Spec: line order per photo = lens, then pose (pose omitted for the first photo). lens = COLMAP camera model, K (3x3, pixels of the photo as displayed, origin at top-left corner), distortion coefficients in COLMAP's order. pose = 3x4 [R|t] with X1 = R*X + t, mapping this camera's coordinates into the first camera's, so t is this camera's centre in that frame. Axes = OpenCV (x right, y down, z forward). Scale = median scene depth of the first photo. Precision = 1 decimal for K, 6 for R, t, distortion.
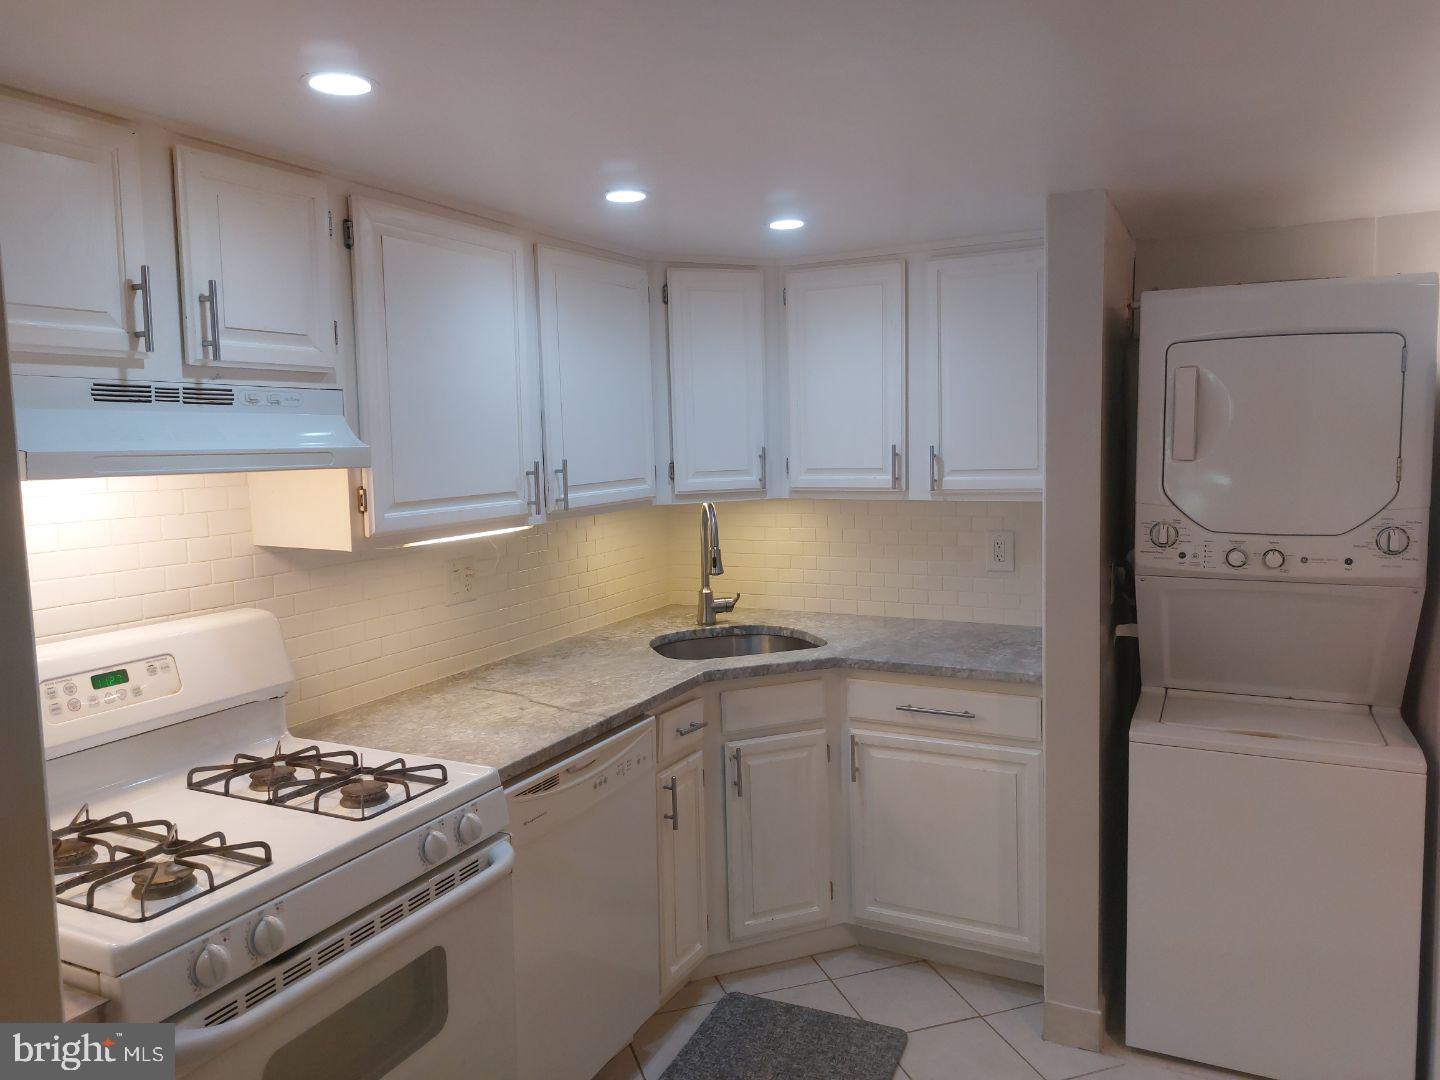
lens RADIAL K [[1020.5, 0, 747.0], [0, 1020.5, 517.2], [0, 0, 1]] dist [0.115591, -0.146629]
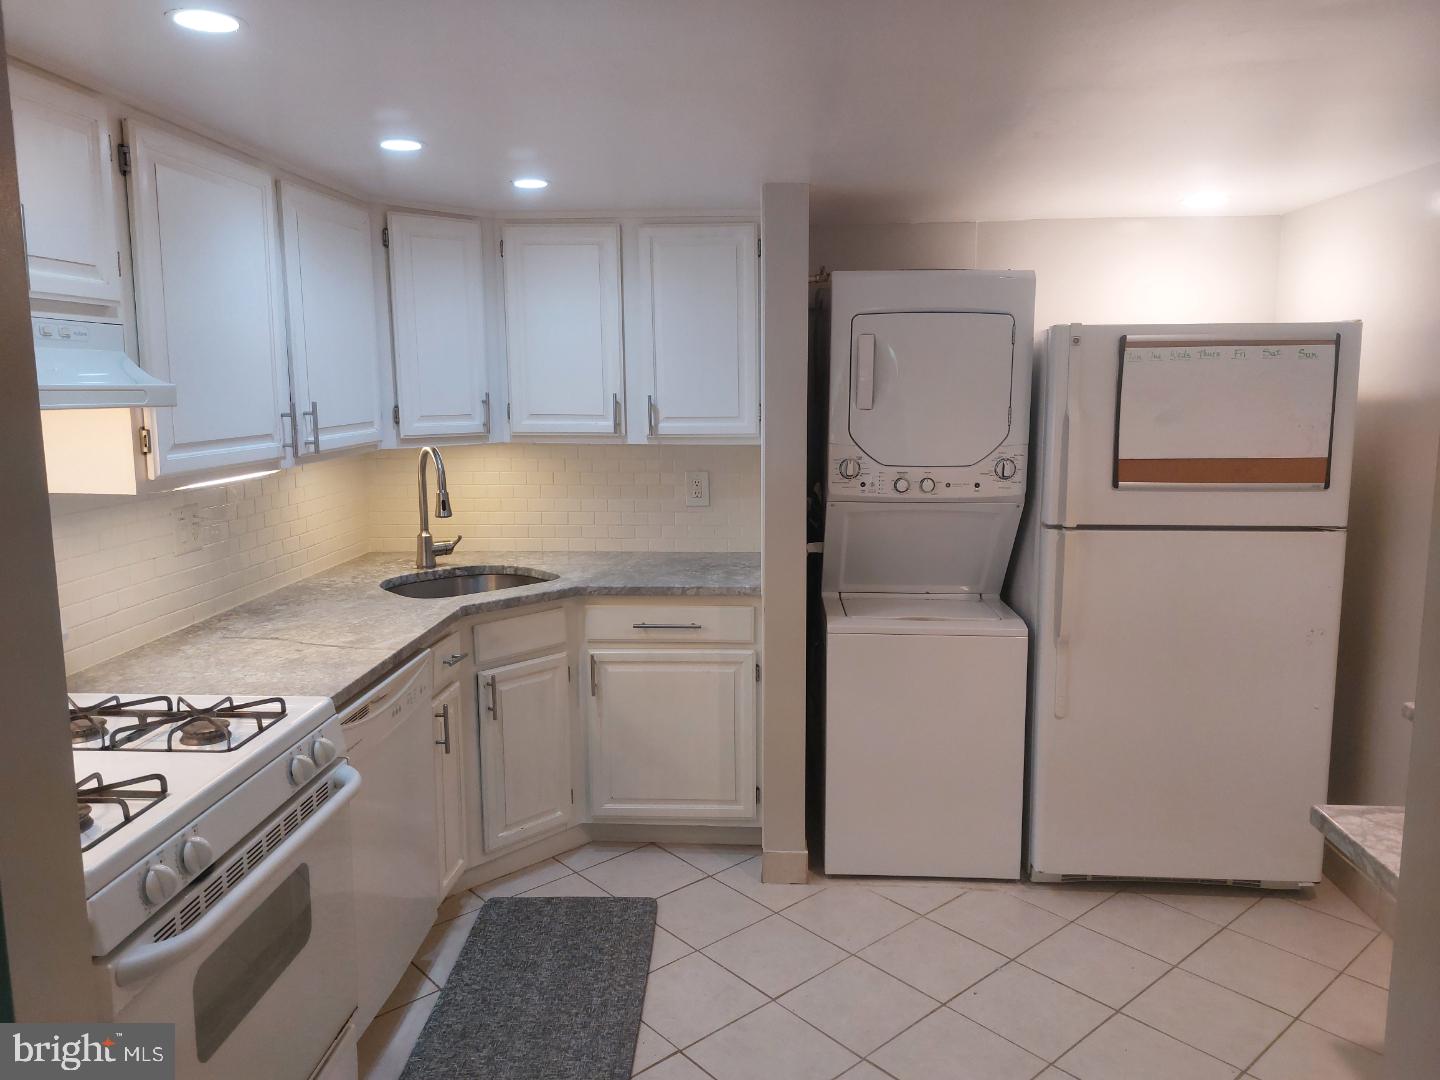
lens RADIAL K [[1020.5, 0, 747.0], [0, 1020.5, 517.2], [0, 0, 1]] dist [0.115591, -0.146629]
pose [[0.918362, -0.033999, 0.394278, -0.189322], [0.015803, 0.998659, 0.049307, 0.011860], [-0.395426, -0.039050, 0.917667, -0.085776]]
